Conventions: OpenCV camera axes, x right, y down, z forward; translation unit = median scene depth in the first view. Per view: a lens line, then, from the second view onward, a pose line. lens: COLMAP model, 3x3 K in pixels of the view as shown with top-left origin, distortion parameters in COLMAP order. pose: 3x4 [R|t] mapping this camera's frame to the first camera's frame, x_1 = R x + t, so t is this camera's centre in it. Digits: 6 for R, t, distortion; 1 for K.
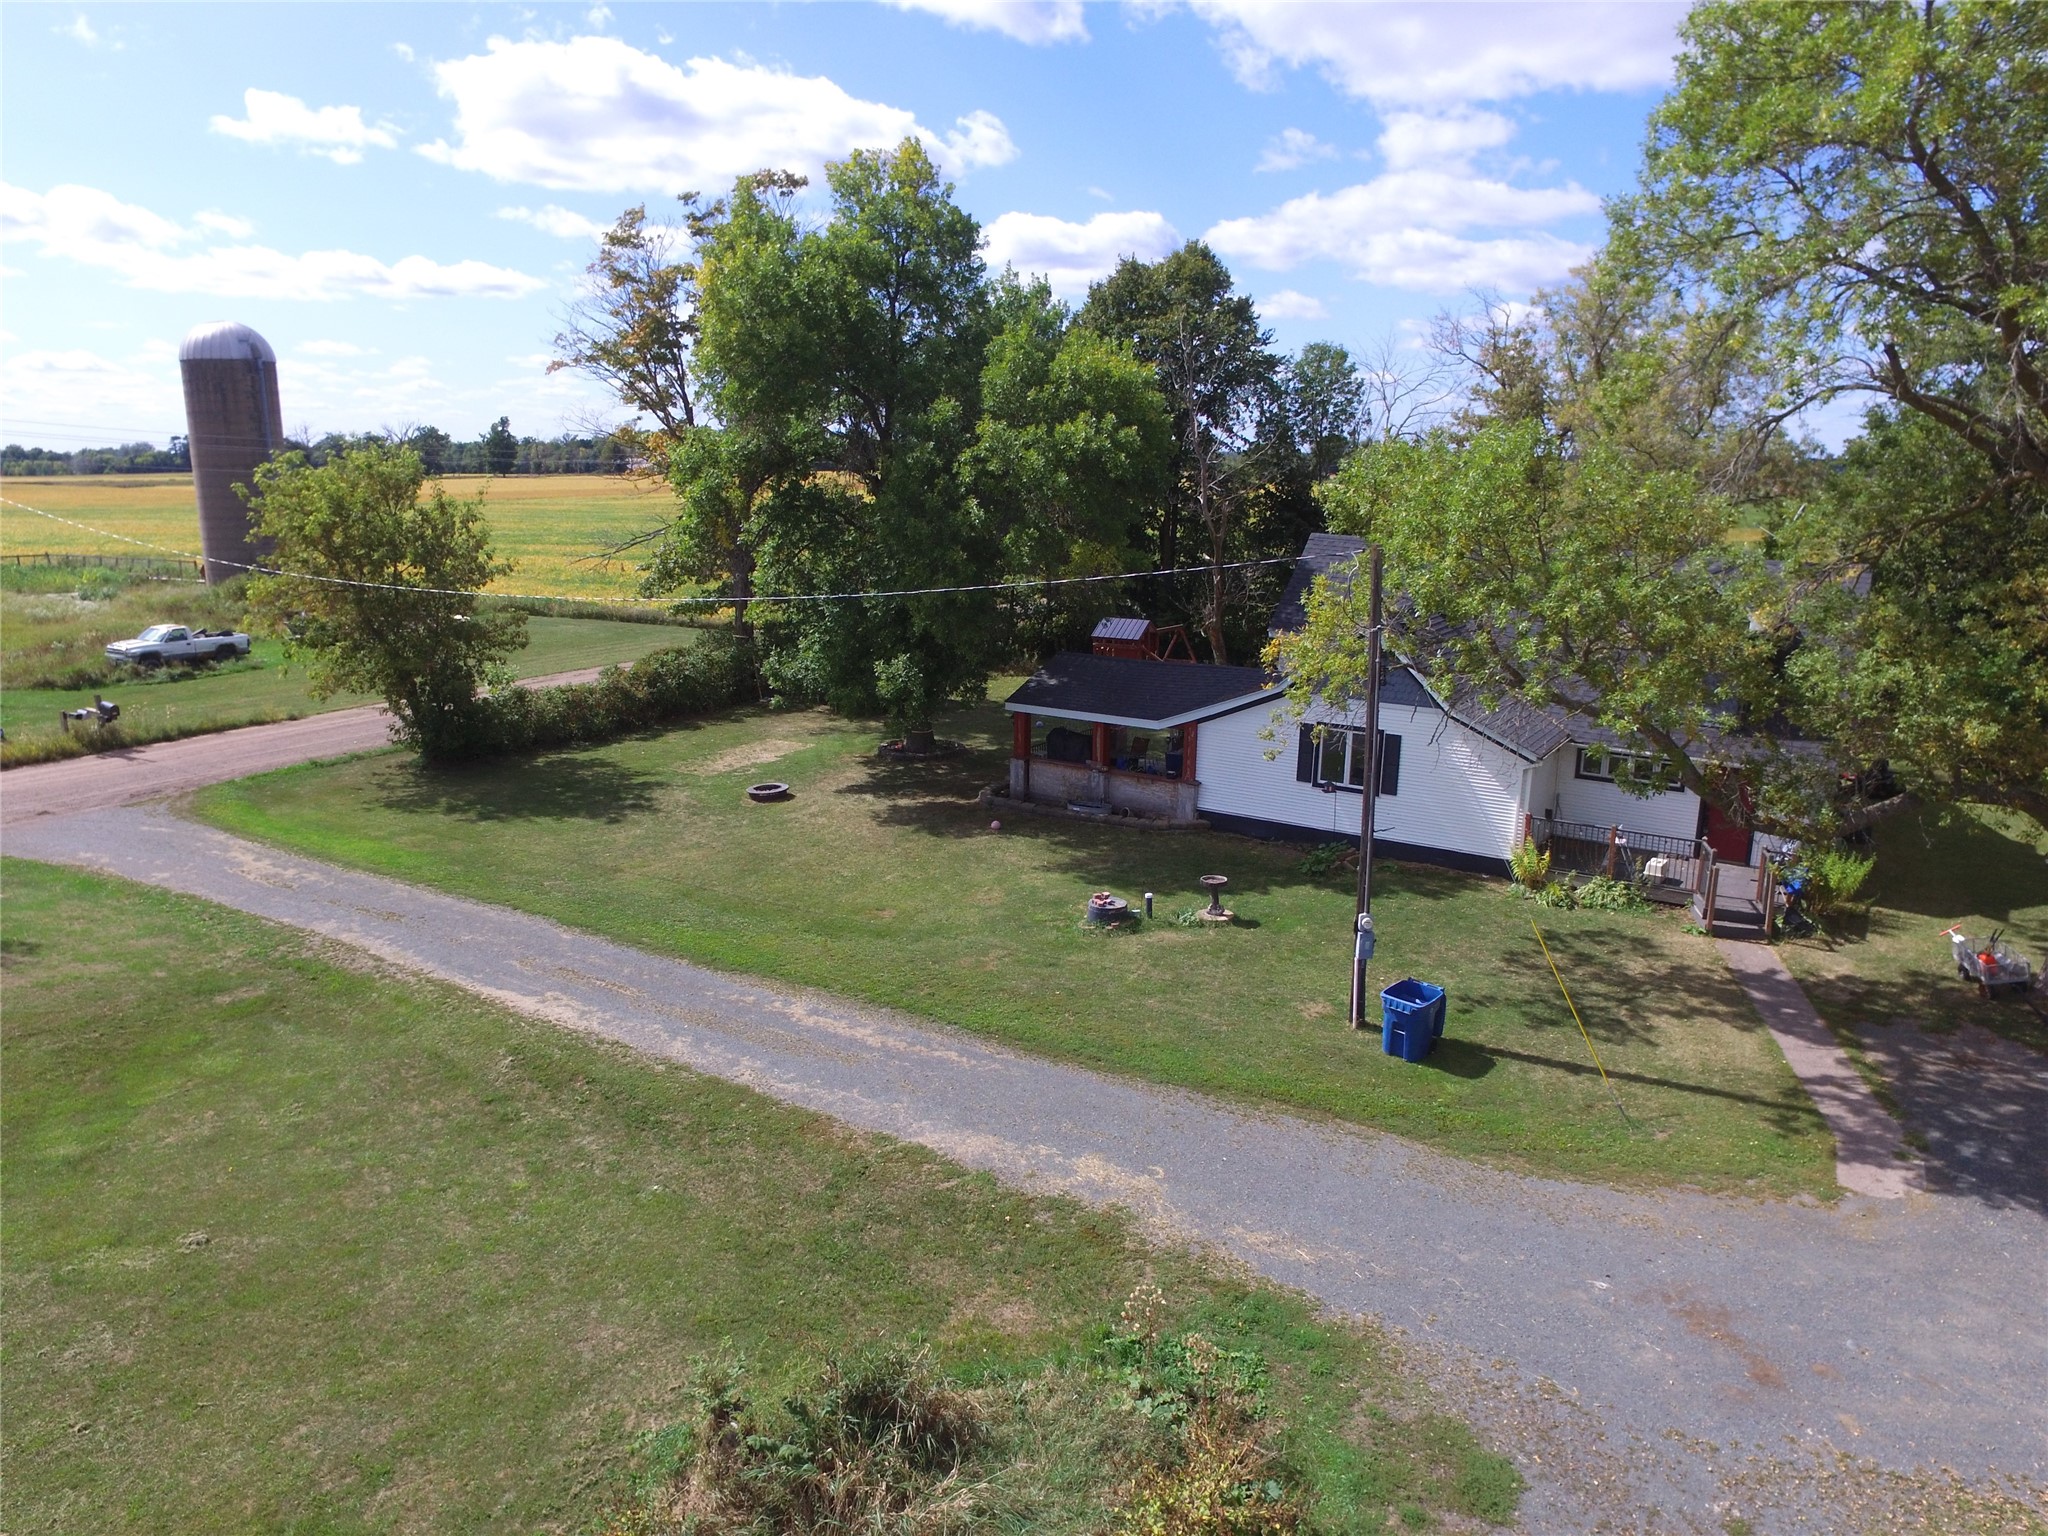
lens RADIAL K [[1364.2, 0, 1037.4], [0, 1364.2, 766.9], [0, 0, 1]] dist [-0.127343, 0.088108]
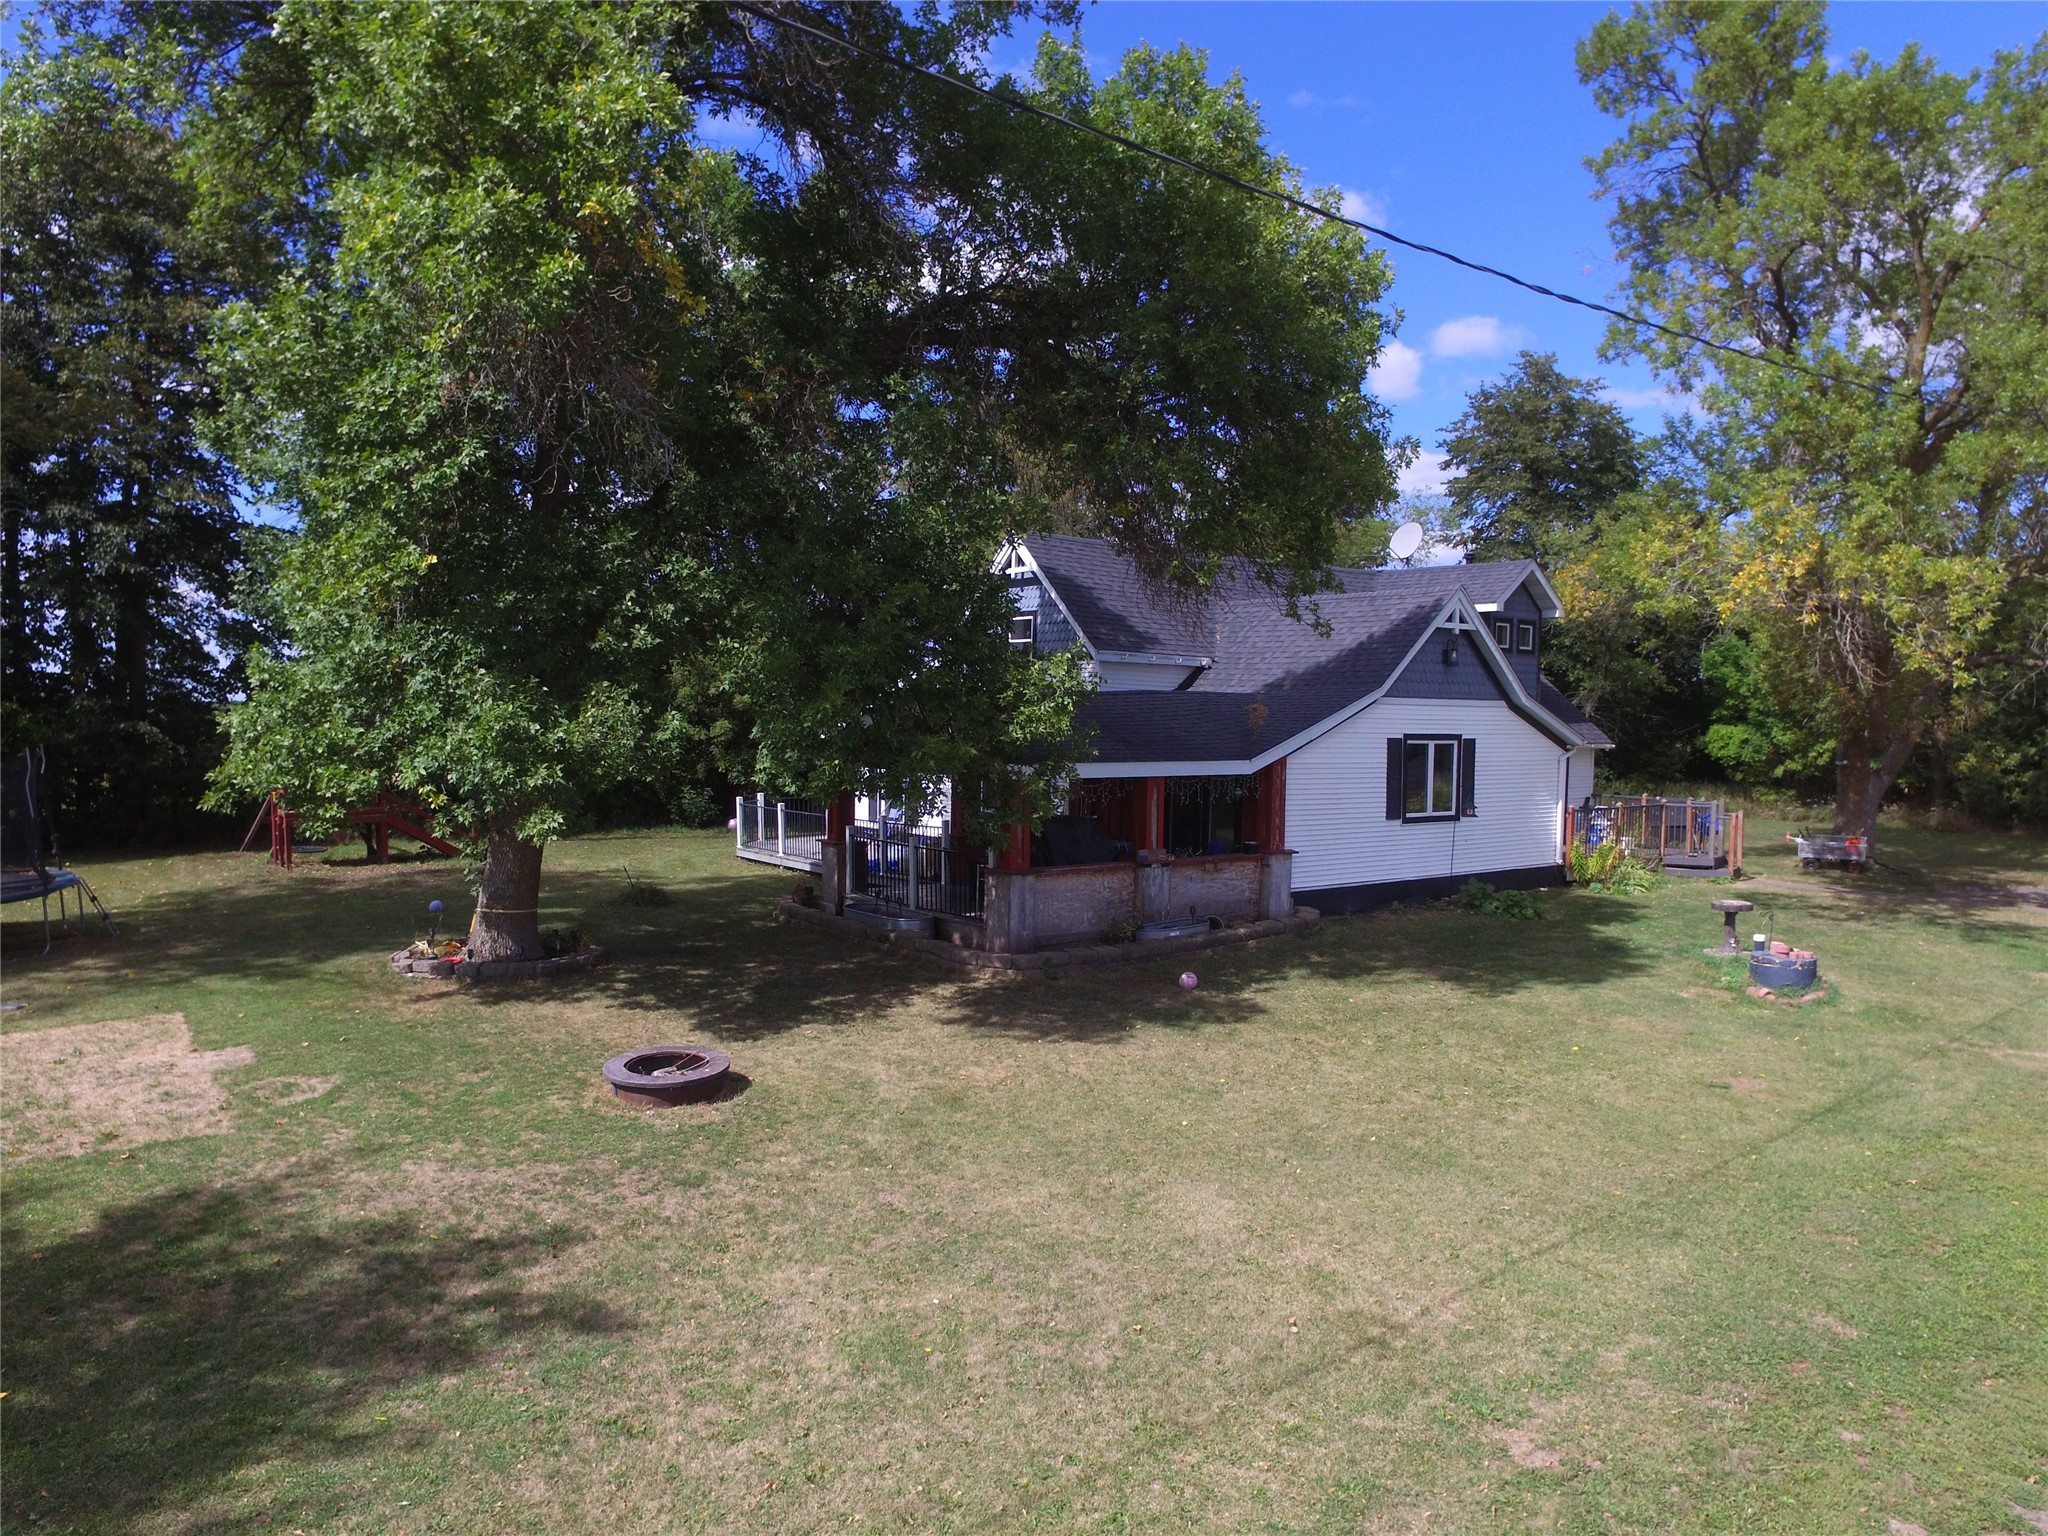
lens RADIAL K [[1384.8, 0, 1018.4], [0, 1384.8, 794.6], [0, 0, 1]] dist [-0.121516, 0.090334]
pose [[0.357008, -0.061098, 0.932101, -0.703086], [0.195998, 0.980545, -0.010797, -0.042095], [-0.913307, 0.186544, 0.362037, 1.150700]]
